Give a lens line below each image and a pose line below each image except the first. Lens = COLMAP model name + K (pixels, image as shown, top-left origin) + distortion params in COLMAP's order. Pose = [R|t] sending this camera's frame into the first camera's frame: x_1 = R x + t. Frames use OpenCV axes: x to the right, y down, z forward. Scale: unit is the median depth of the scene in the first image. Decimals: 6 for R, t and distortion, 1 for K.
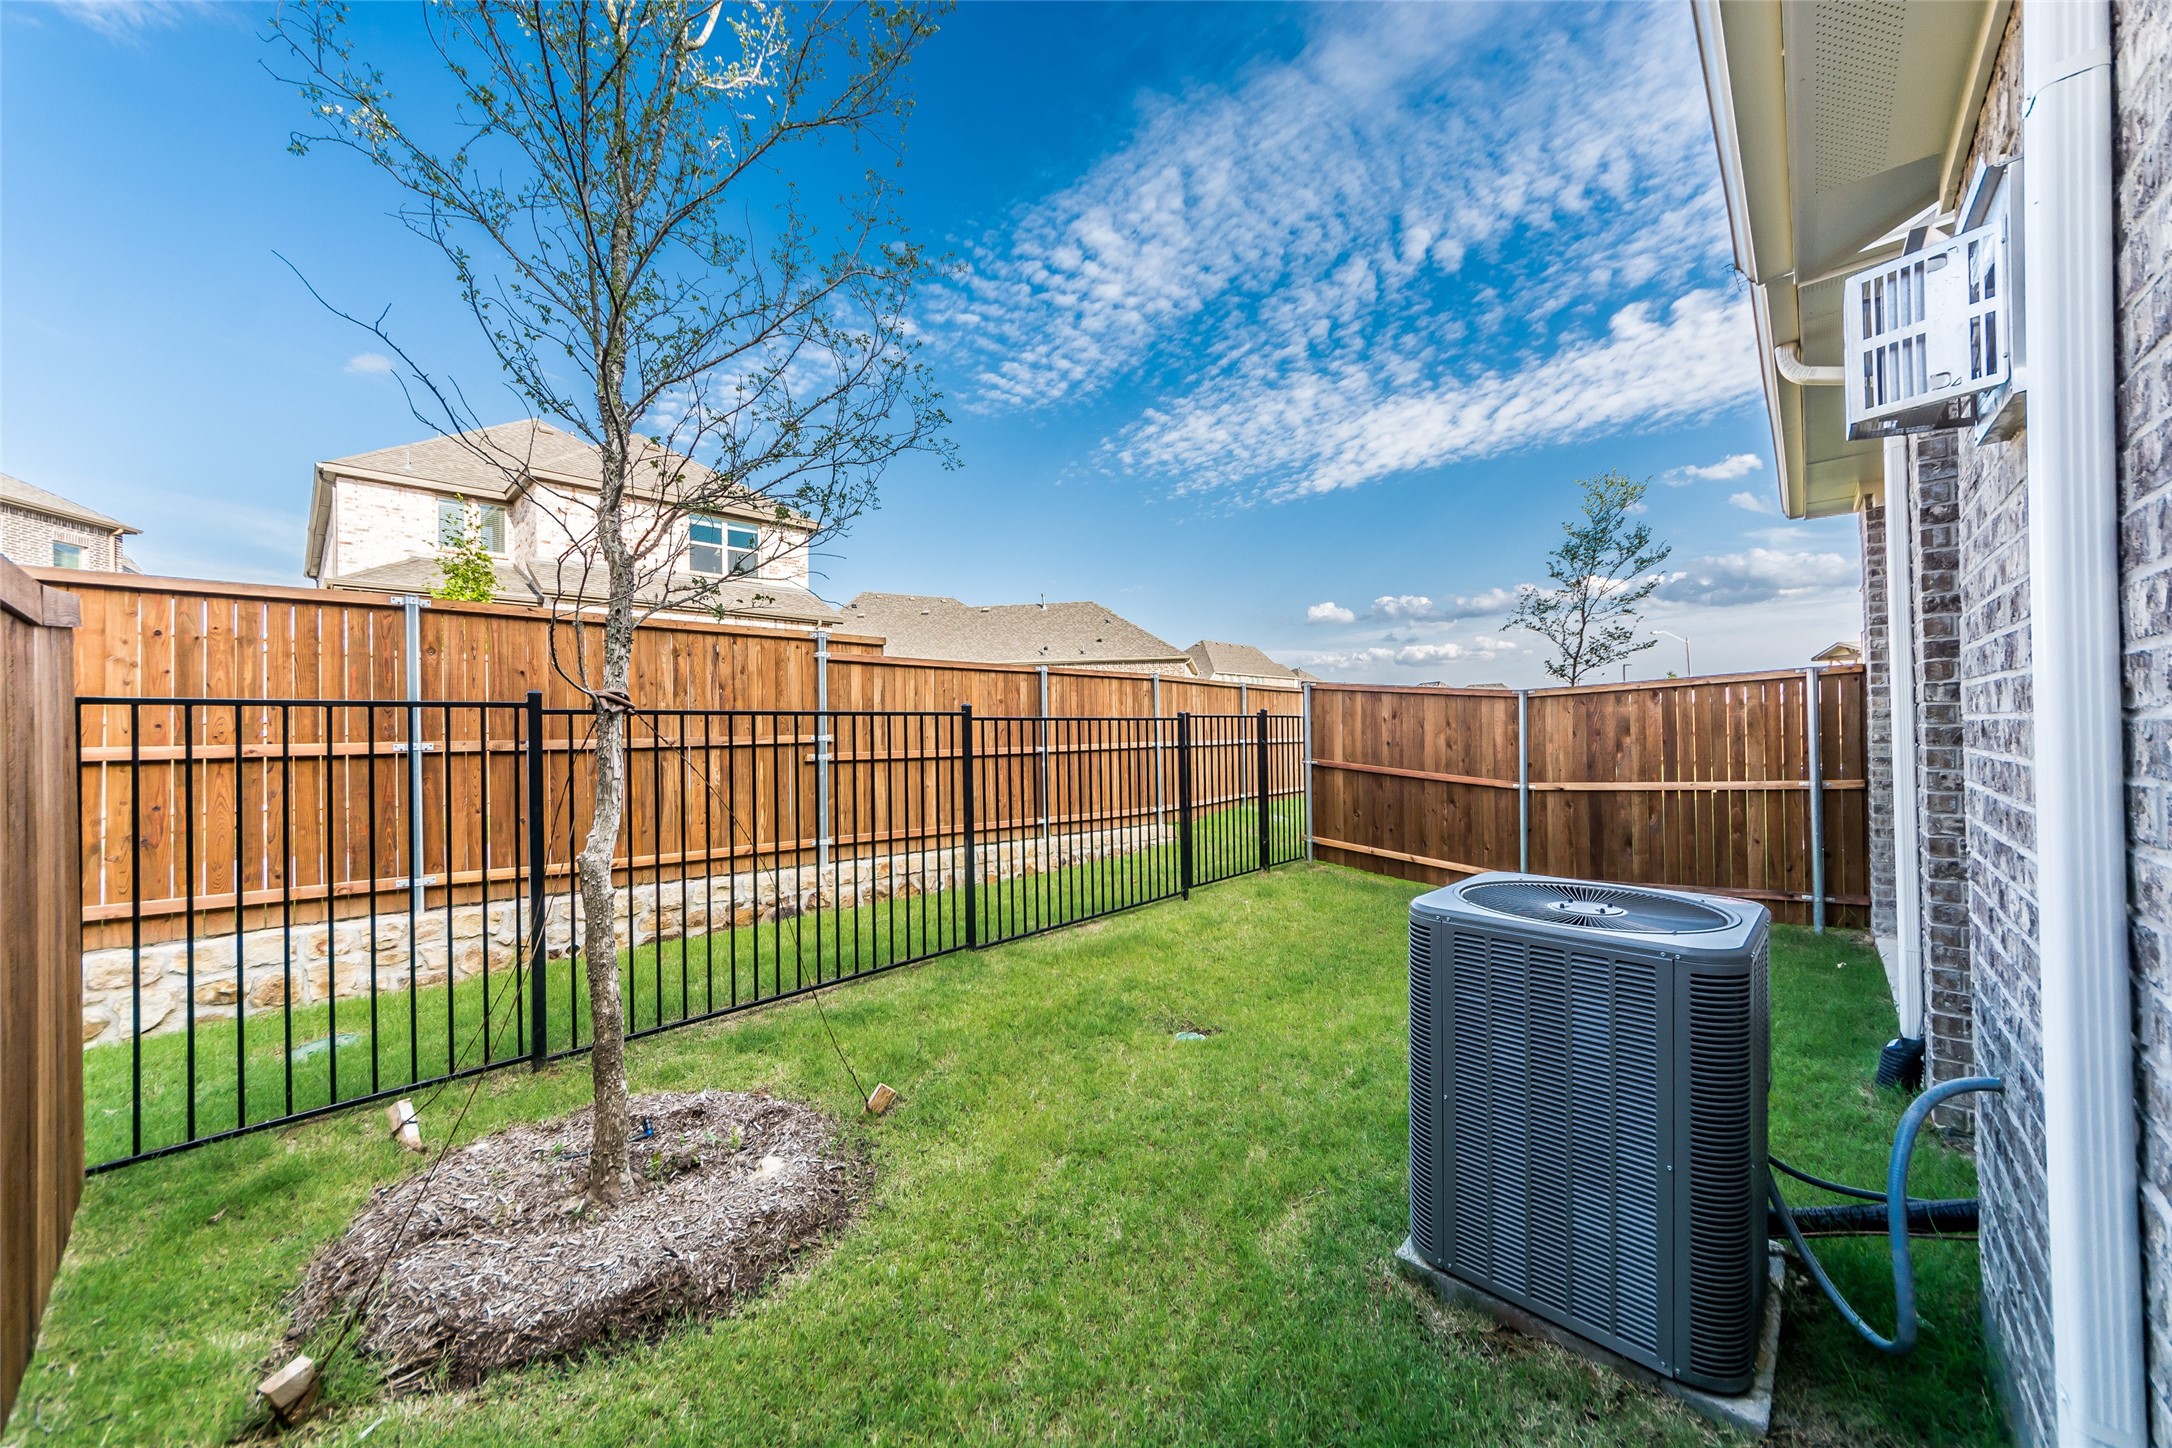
lens RADIAL K [[775.5, 0, 1079.2], [0, 775.5, 727.6], [0, 0, 1]] dist [-0.002441, 0.001784]
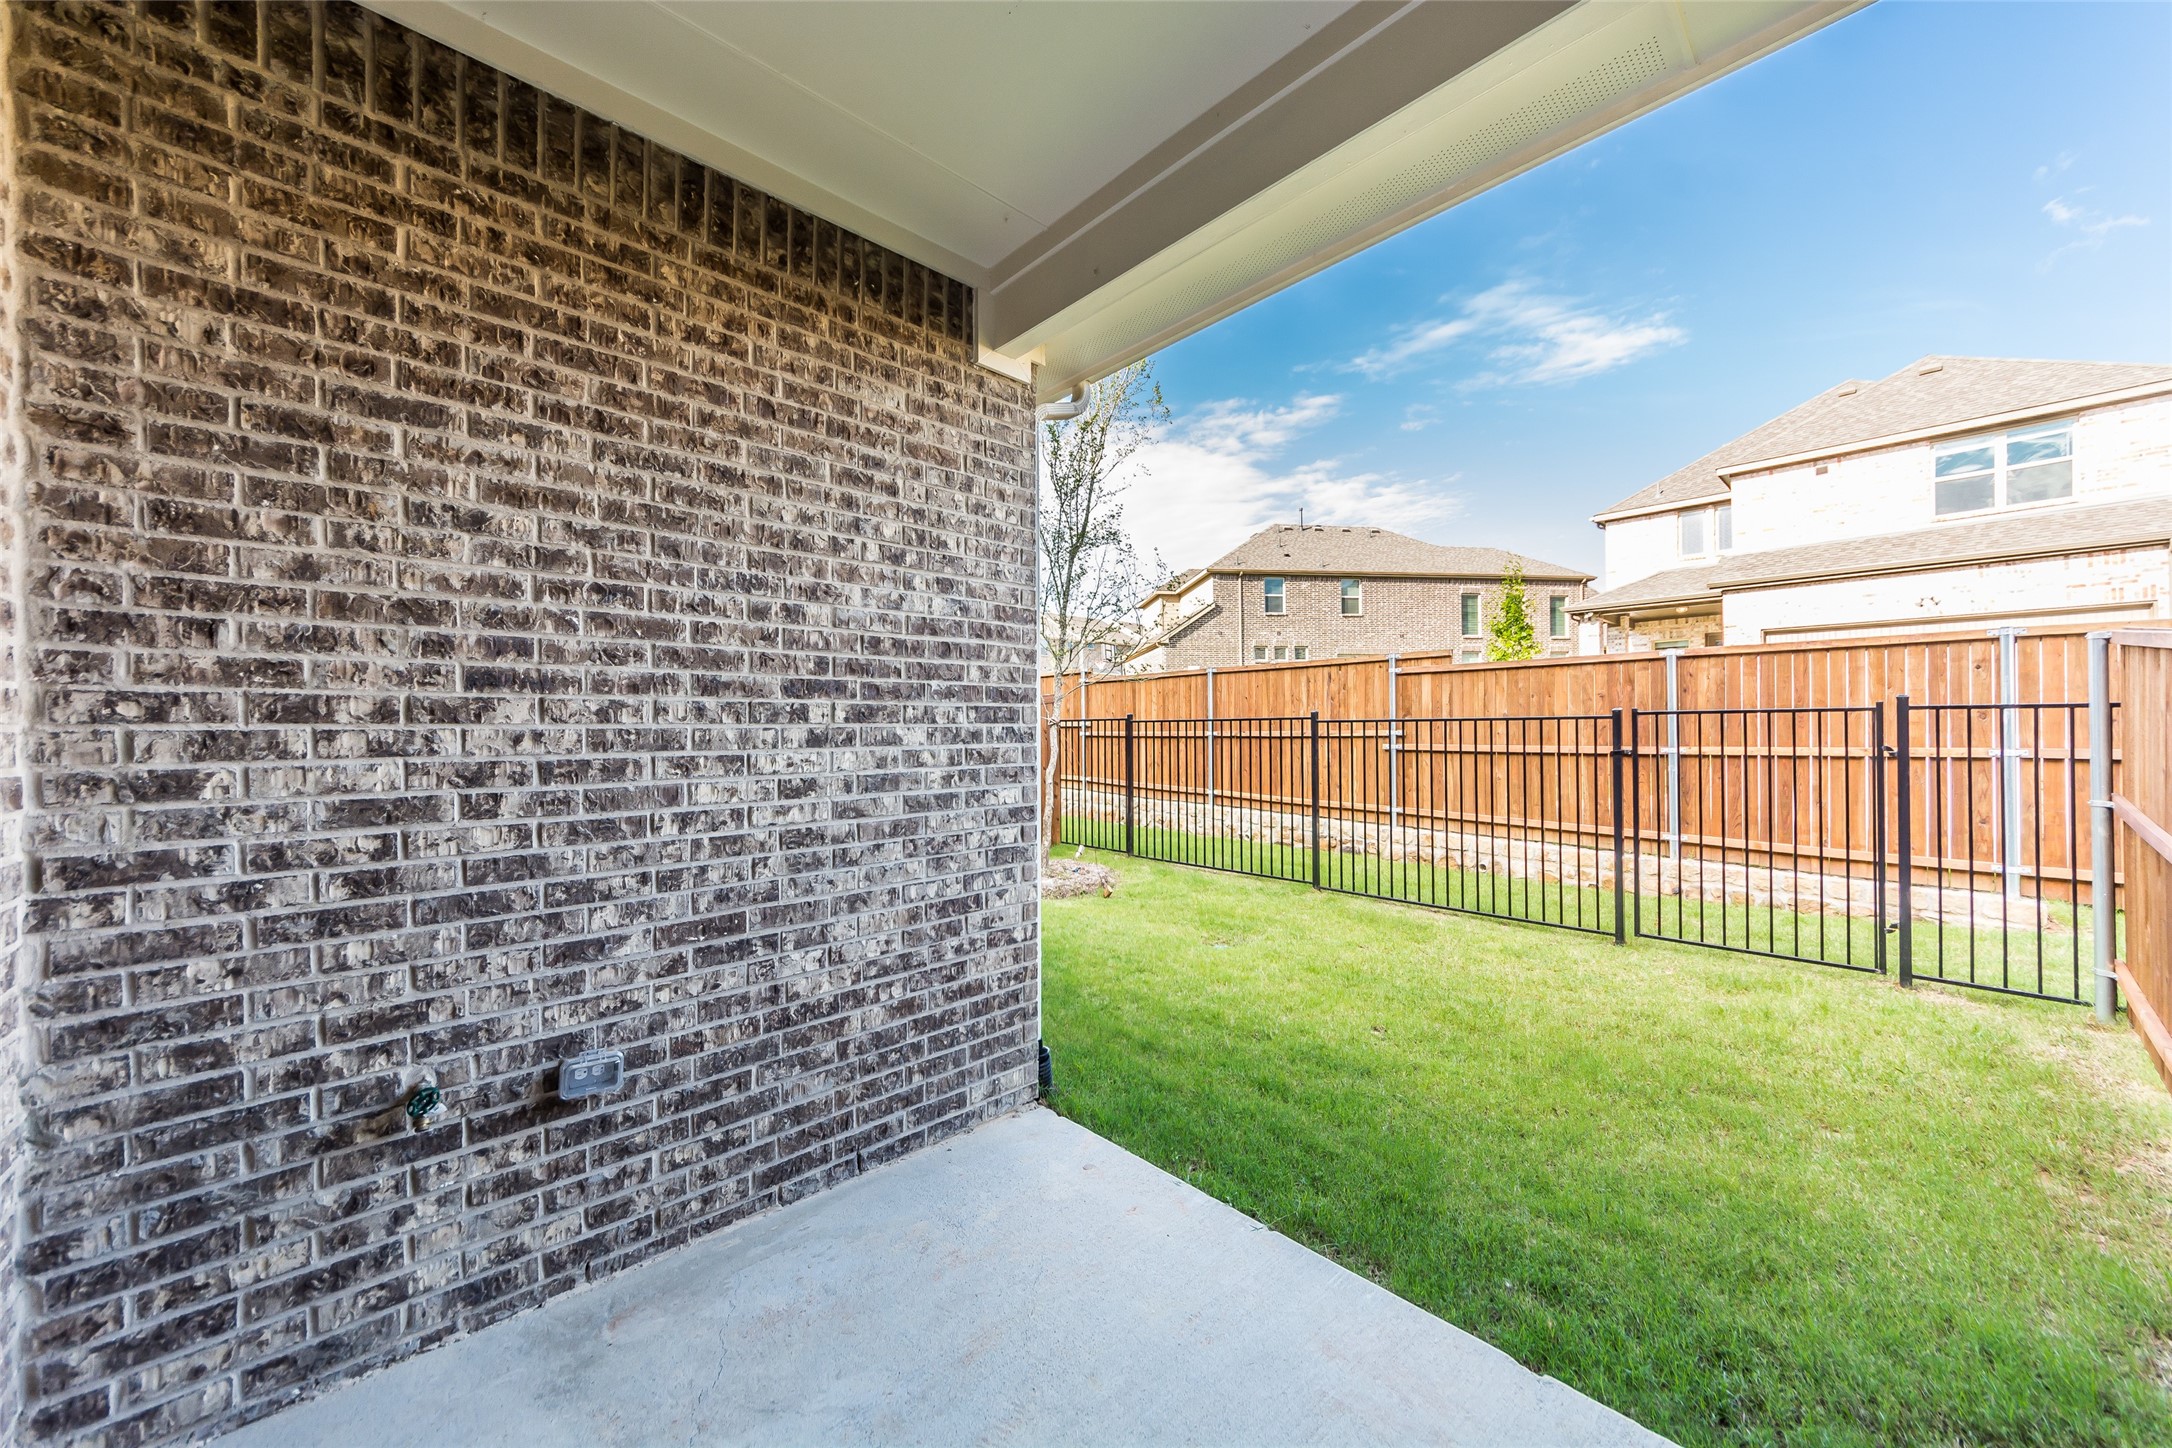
lens RADIAL K [[775.5, 0, 1094.8], [0, 775.5, 726.3], [0, 0, 1]] dist [-0.002441, 0.001784]
pose [[-0.066248, 0.012805, -0.997721, 1.022812], [0.011659, 0.999859, 0.012058, -0.019200], [0.997735, -0.010833, -0.066388, 0.557900]]
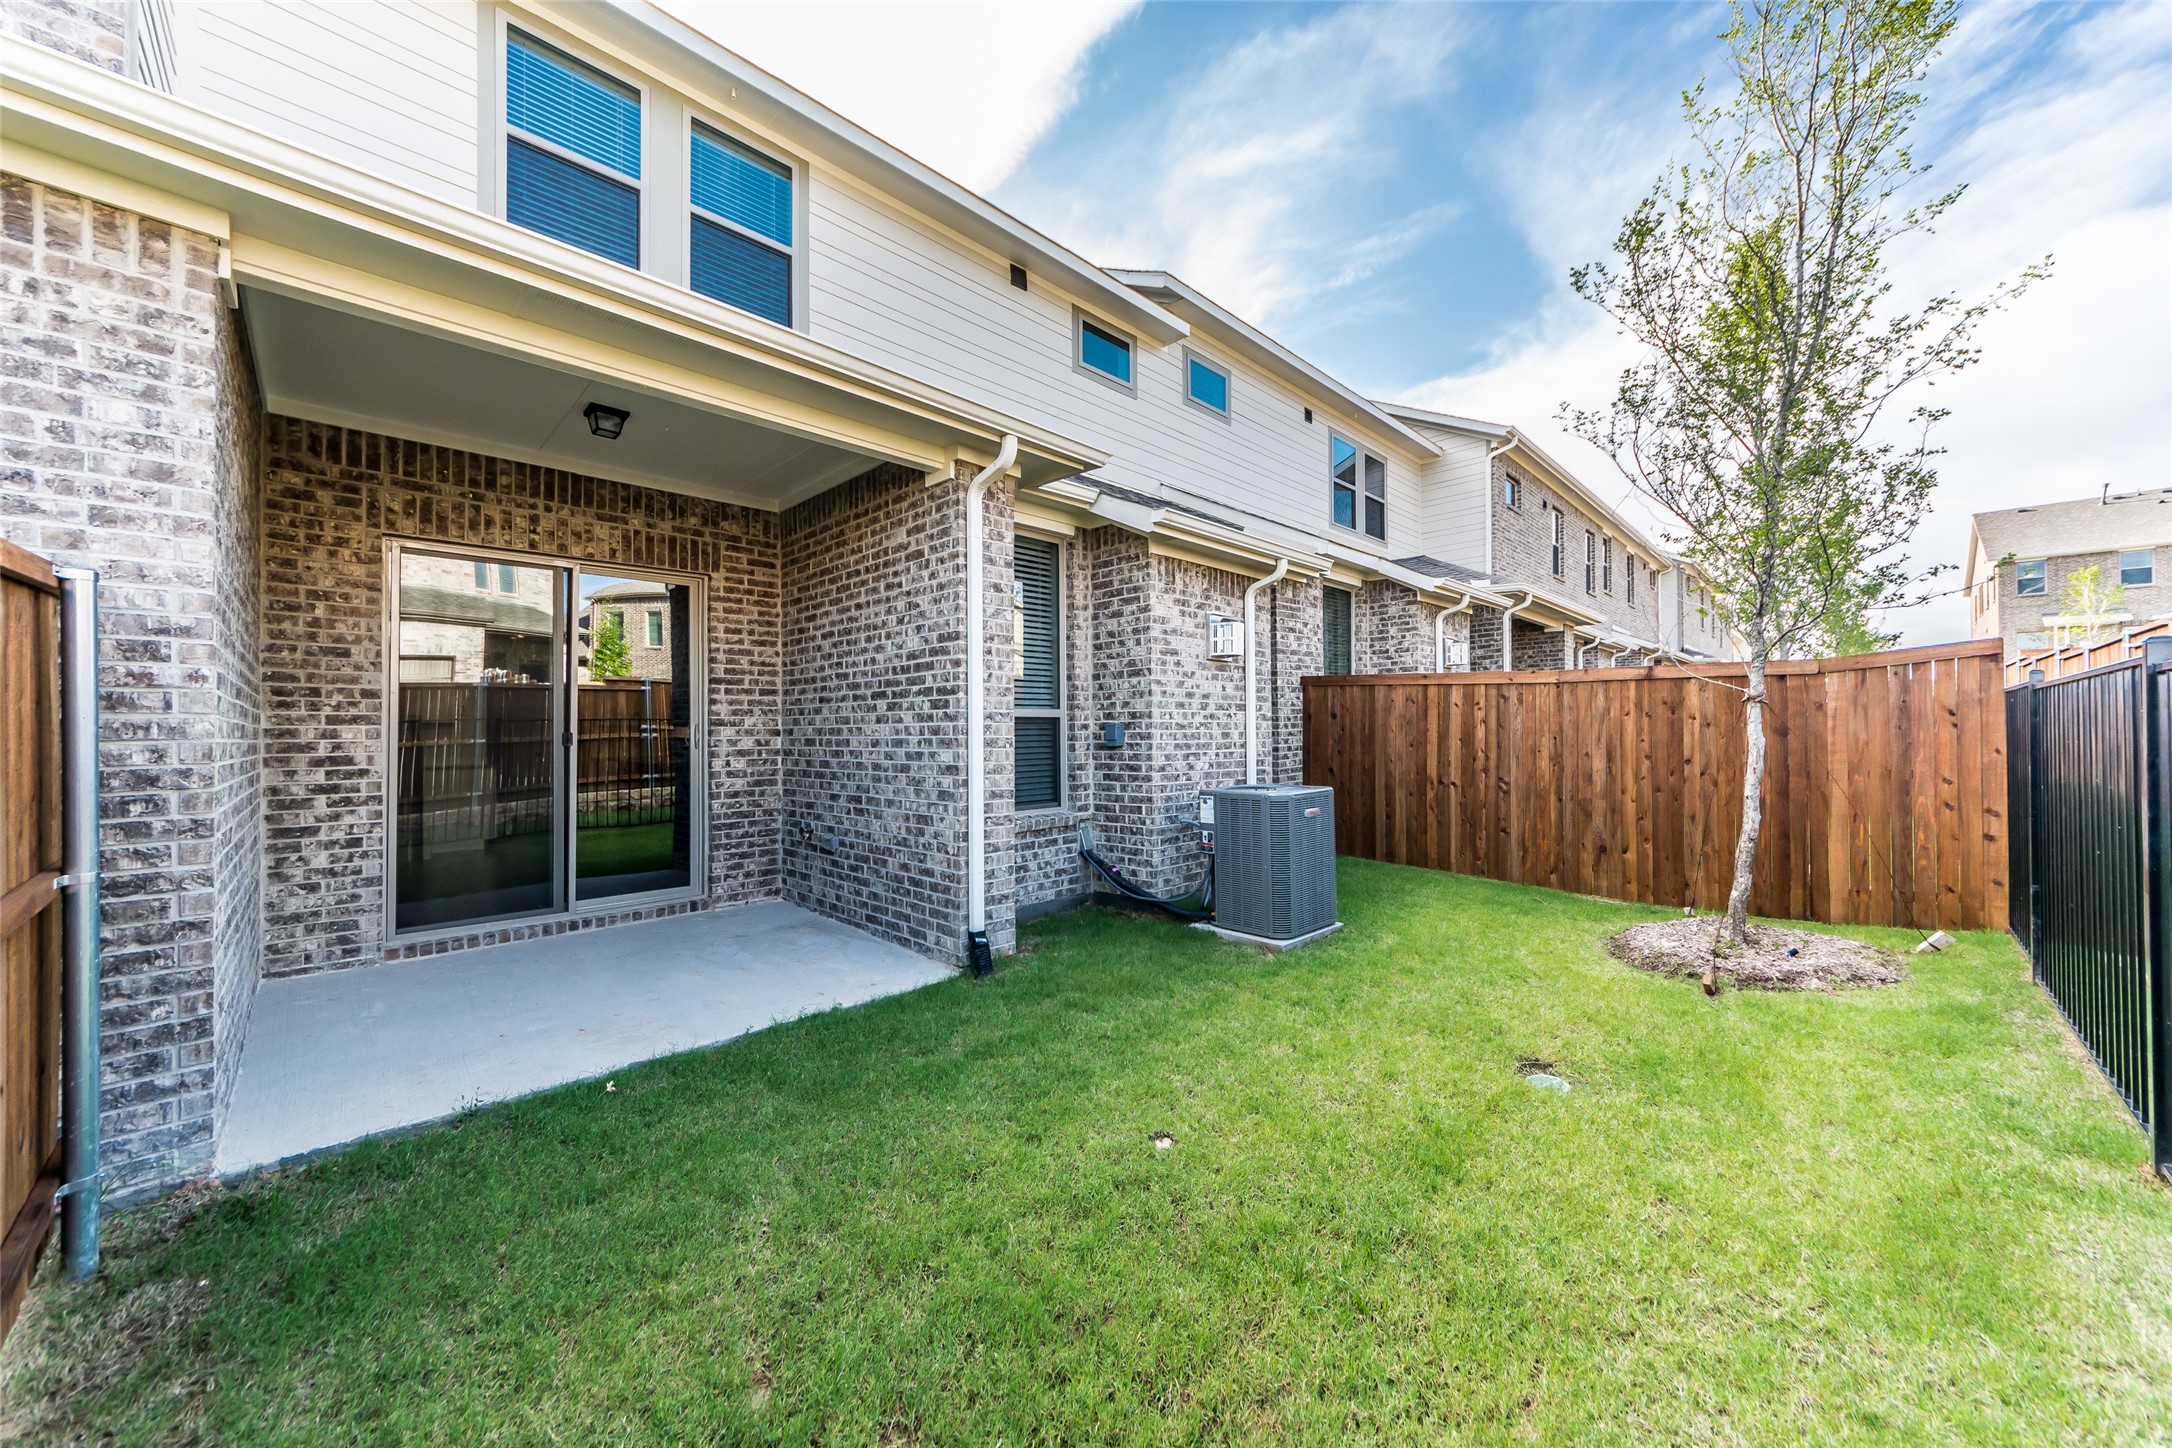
lens RADIAL K [[775.5, 0, 1101.2], [0, 775.5, 722.3], [0, 0, 1]] dist [-0.002441, 0.001784]
pose [[-0.999023, 0.027102, 0.034900, 0.376898], [0.026628, 0.999547, -0.013993, 0.010619], [-0.035263, -0.013050, -0.999293, 1.196716]]
